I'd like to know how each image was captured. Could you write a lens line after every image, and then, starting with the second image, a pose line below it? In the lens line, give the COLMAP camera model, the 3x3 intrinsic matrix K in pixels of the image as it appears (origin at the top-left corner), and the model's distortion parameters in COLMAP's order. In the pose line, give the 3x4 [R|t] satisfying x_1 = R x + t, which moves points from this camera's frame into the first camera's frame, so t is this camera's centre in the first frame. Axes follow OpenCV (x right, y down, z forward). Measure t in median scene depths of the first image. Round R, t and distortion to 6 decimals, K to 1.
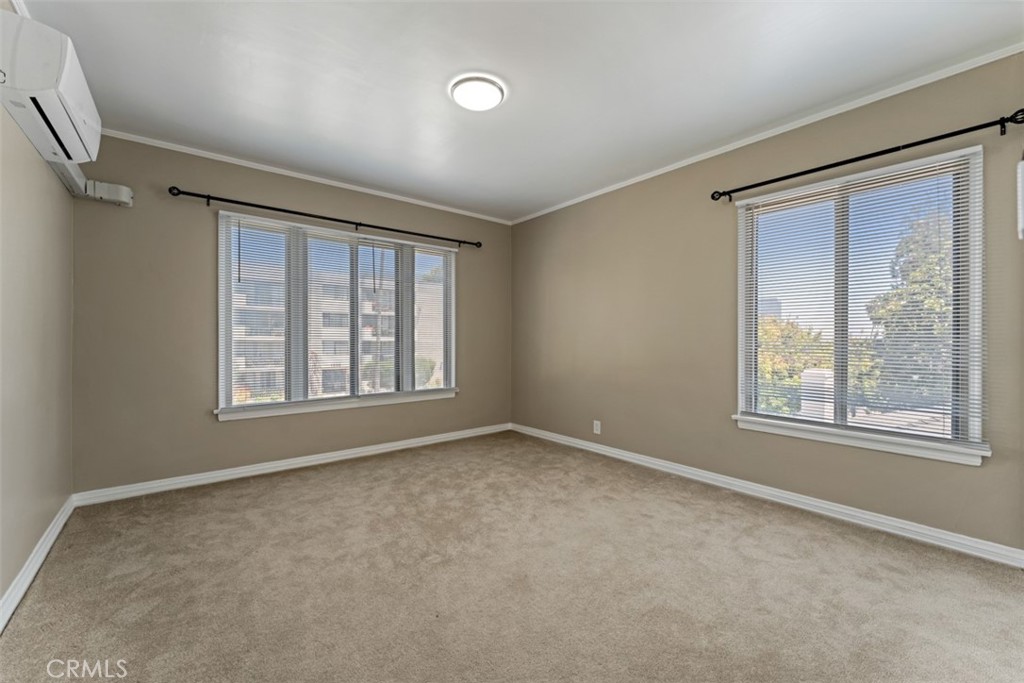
lens RADIAL K [[409.6, 0, 501.2], [0, 409.6, 338.9], [0, 0, 1]] dist [-0.001560, -0.000717]
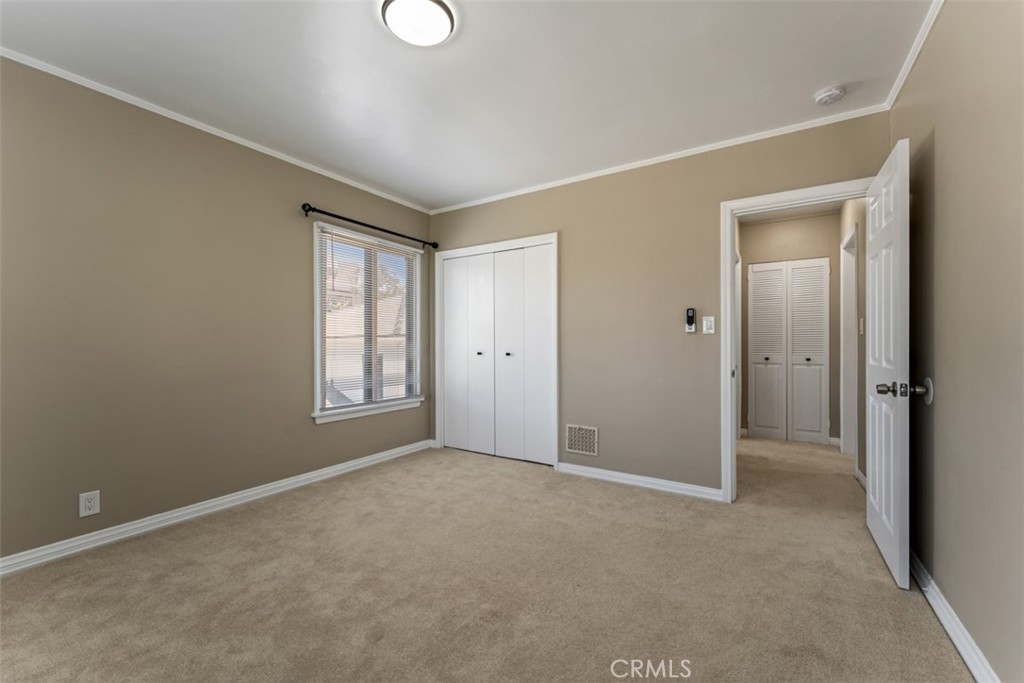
lens RADIAL K [[409.6, 0, 510.8], [0, 409.6, 342.7], [0, 0, 1]] dist [-0.001560, -0.000717]
pose [[-0.314623, 0.009335, 0.949171, -0.653094], [0.009868, 0.999930, -0.006564, 0.009368], [-0.949165, 0.007301, -0.314693, 0.863107]]
